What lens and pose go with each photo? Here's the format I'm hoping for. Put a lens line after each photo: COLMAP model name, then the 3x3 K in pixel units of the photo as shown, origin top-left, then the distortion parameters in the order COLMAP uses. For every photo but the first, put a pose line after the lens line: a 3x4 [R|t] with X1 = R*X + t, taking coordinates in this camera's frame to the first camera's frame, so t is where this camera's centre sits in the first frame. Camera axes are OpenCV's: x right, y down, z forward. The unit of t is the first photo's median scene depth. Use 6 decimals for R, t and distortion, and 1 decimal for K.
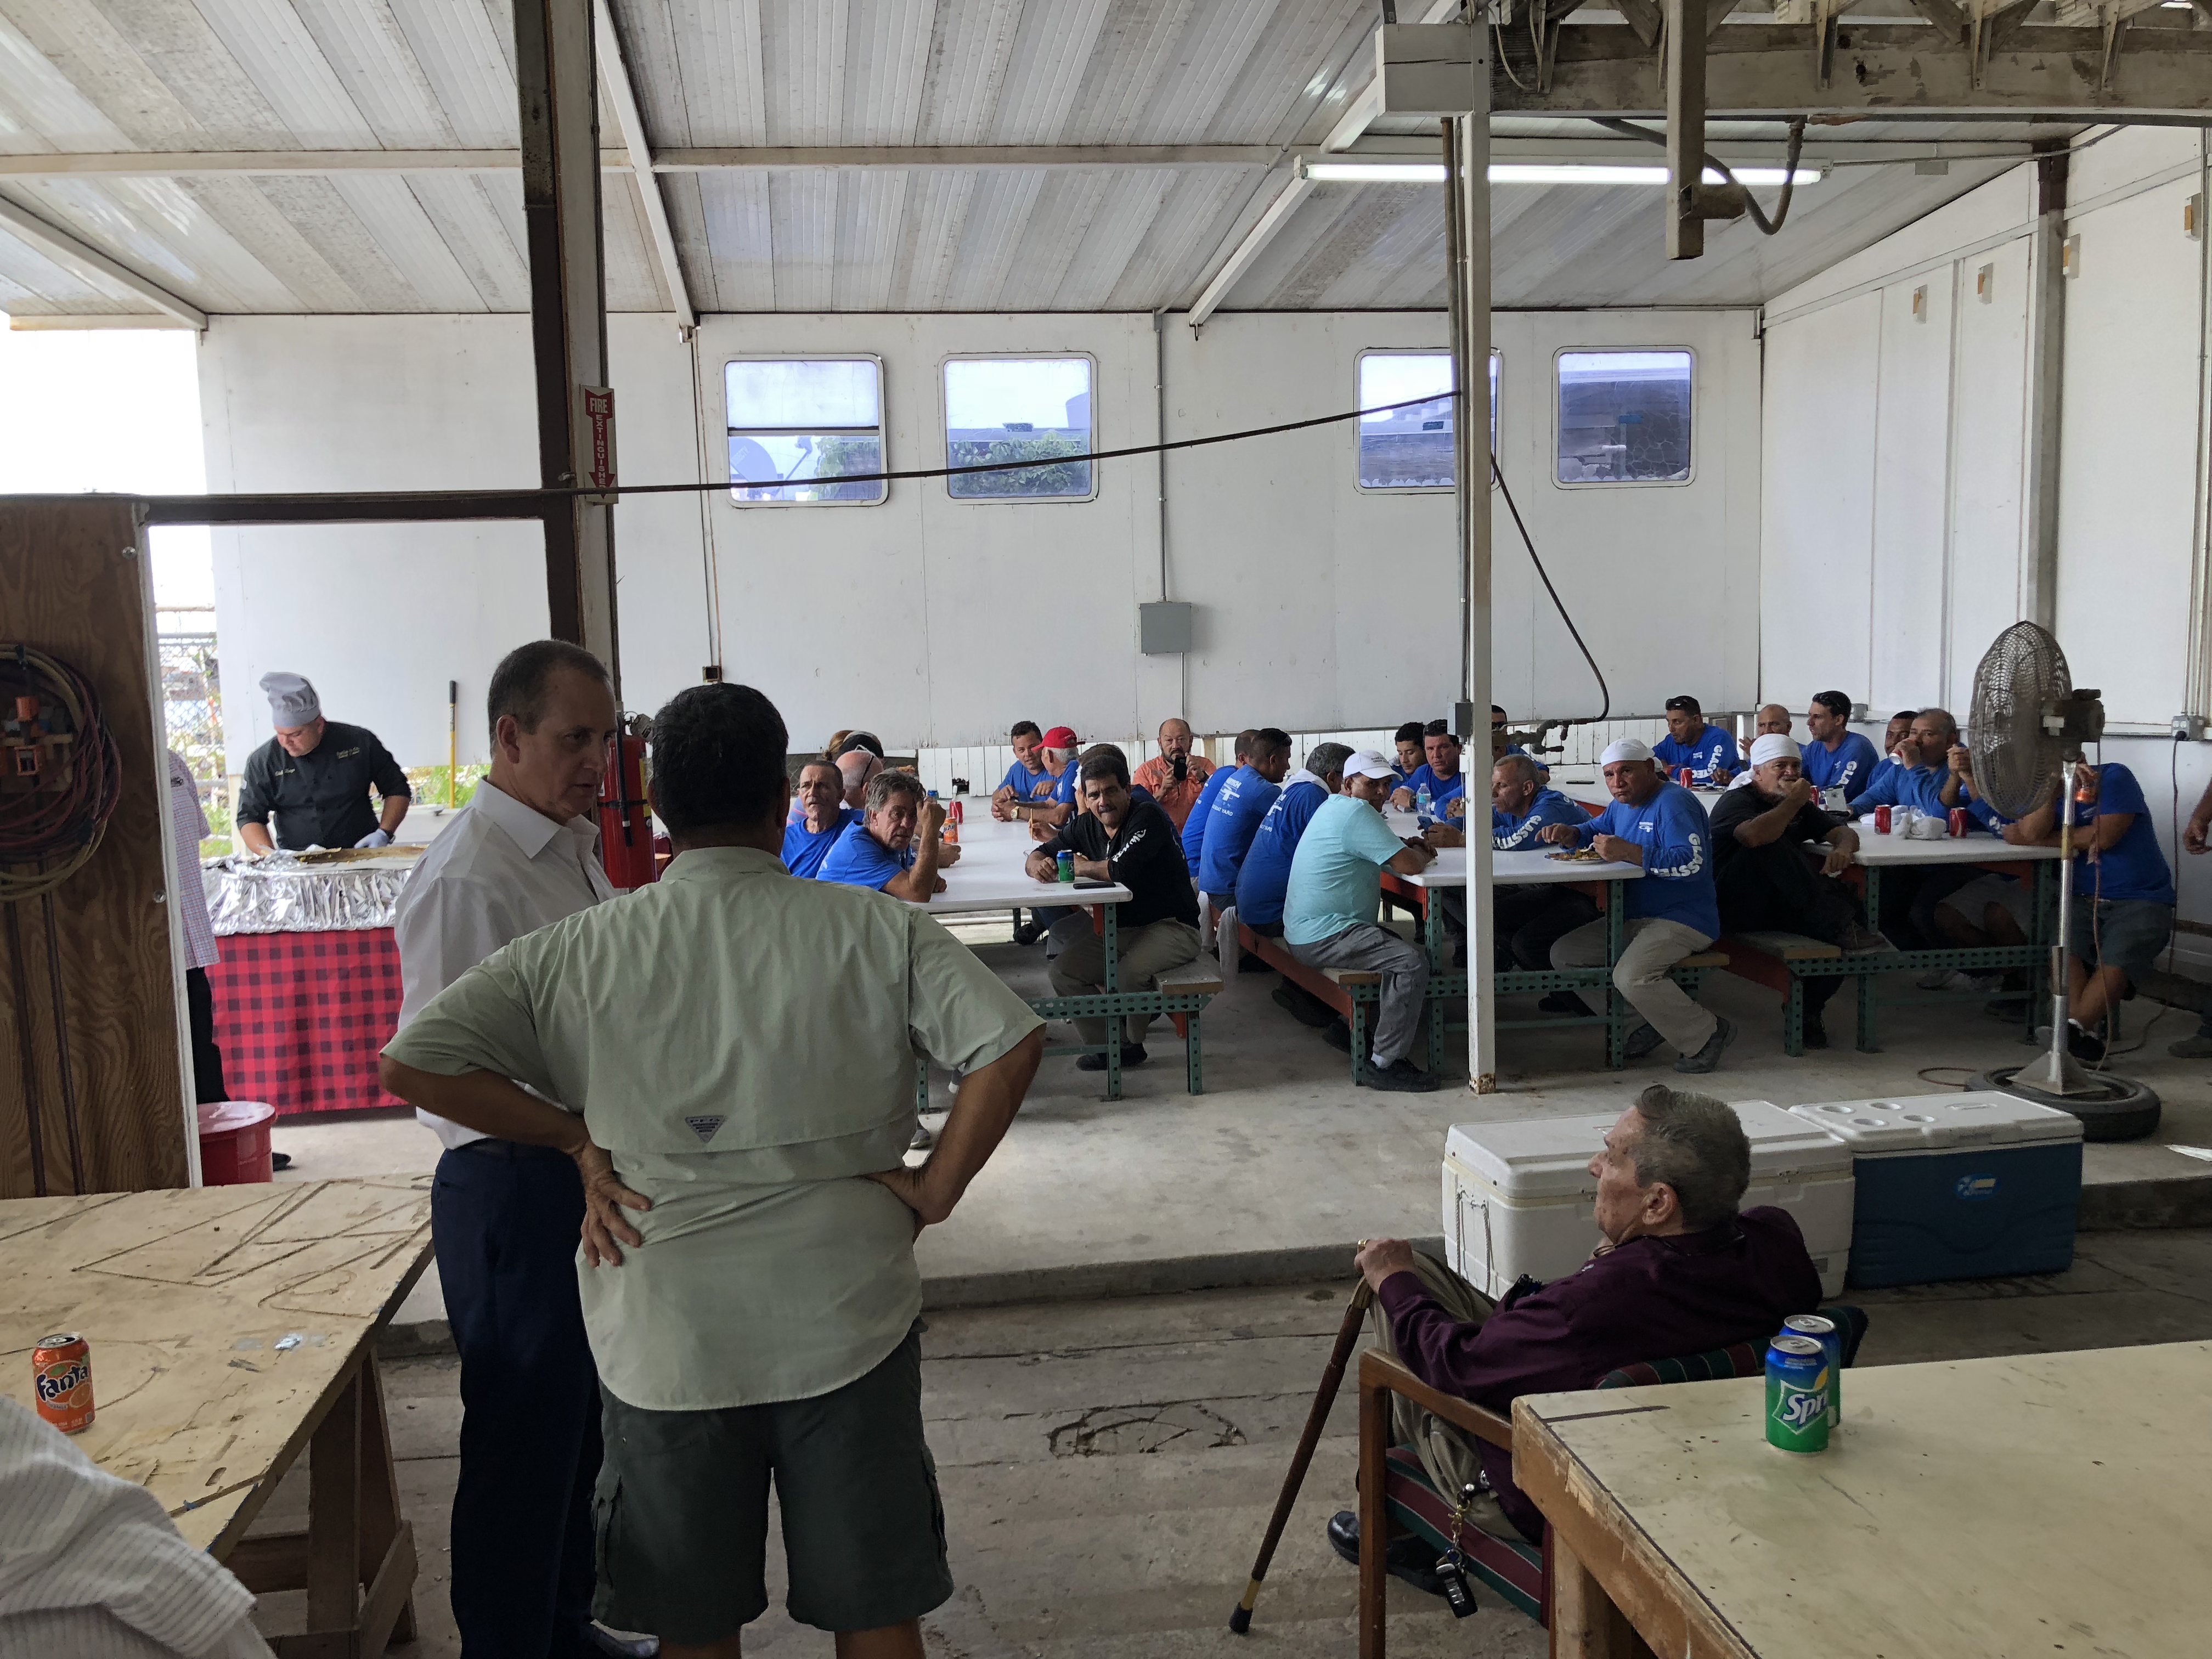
lens RADIAL K [[1813.7, 0, 1104.3], [0, 1813.7, 837.4], [0, 0, 1]] dist [0.006540, 0.001117]
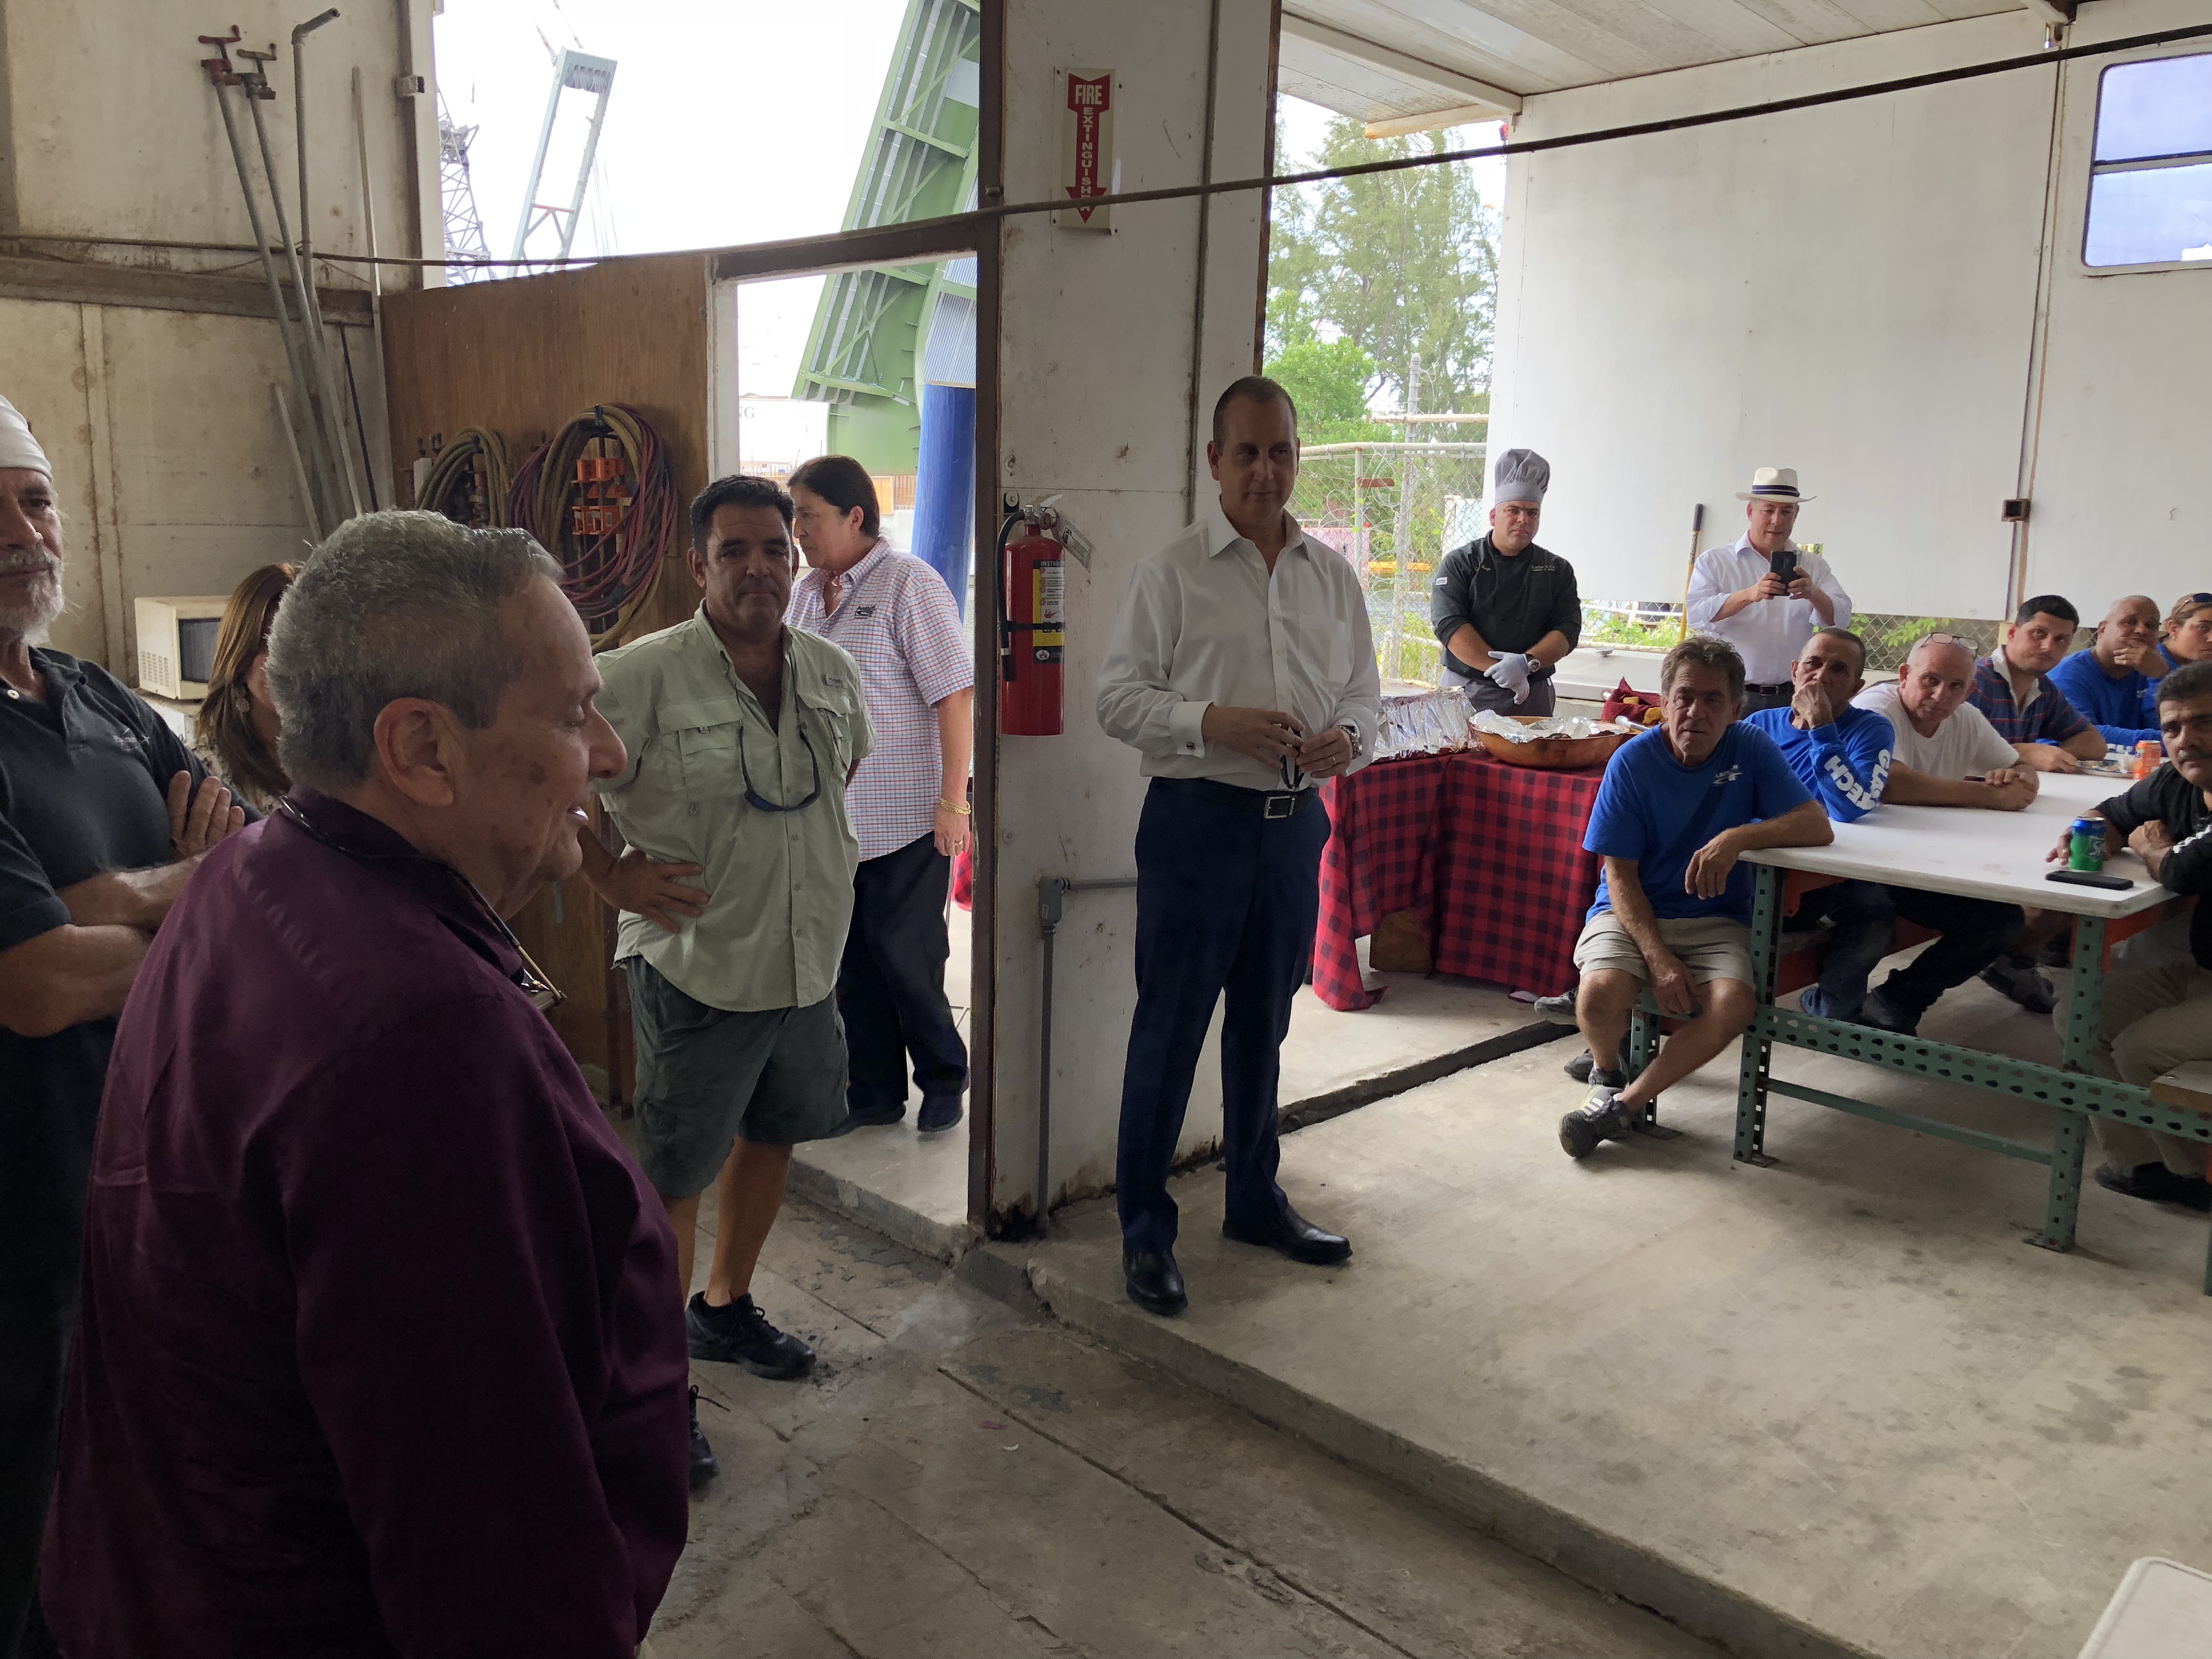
lens RADIAL K [[1813.7, 0, 1104.8], [0, 1813.7, 815.5], [0, 0, 1]] dist [0.006540, 0.001117]
pose [[0.572868, 0.179766, -0.799691, 0.298669], [-0.122672, 0.983468, 0.133201, -0.035166], [0.810416, 0.021793, 0.585450, 0.446913]]
